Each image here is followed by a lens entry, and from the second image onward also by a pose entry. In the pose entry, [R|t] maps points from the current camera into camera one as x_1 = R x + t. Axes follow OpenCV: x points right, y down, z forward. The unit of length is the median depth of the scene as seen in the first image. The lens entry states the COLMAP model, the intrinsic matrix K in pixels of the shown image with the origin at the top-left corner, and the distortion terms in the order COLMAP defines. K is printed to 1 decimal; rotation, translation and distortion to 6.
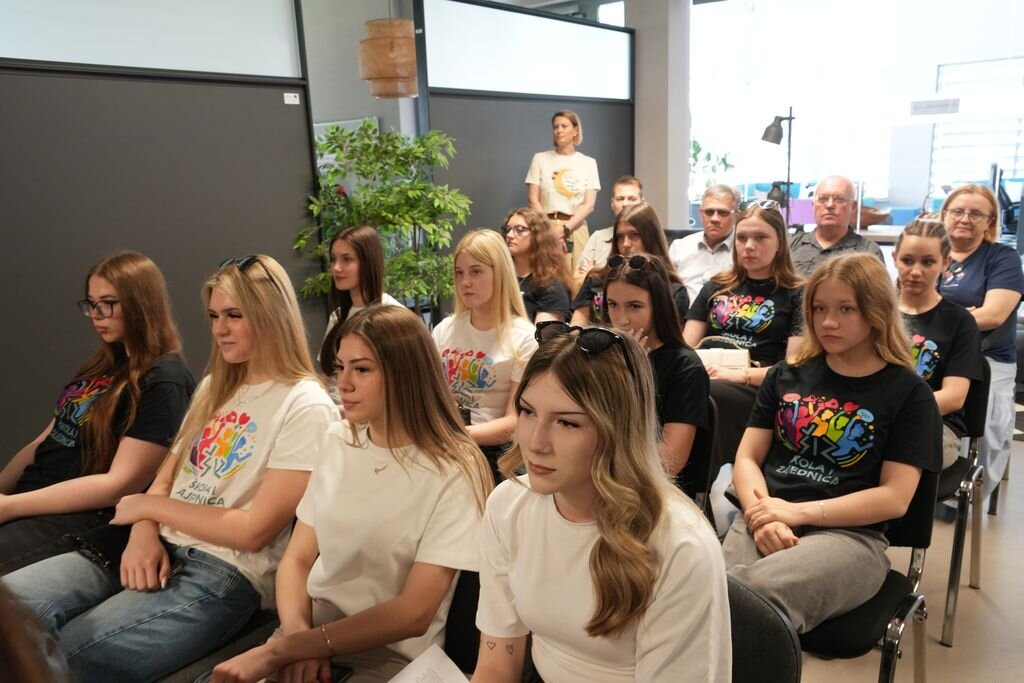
lens RADIAL K [[784.7, 0, 512.0], [0, 784.7, 341.5], [0, 0, 1]] dist [-0.004258, 0.000792]
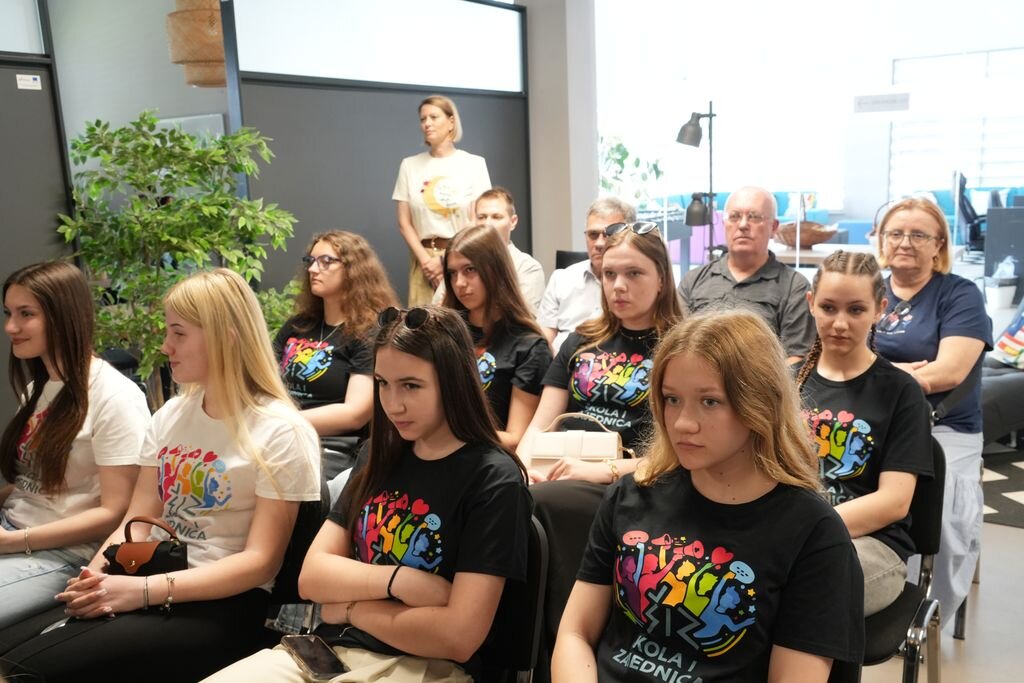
lens RADIAL K [[905.2, 0, 512.0], [0, 905.2, 341.5], [0, 0, 1]] dist [0.007780, 0.001057]
pose [[0.996212, -0.015227, 0.085614, 0.122928], [0.018314, 0.999206, -0.035384, -0.039593], [-0.085008, 0.036818, 0.995700, 0.170745]]
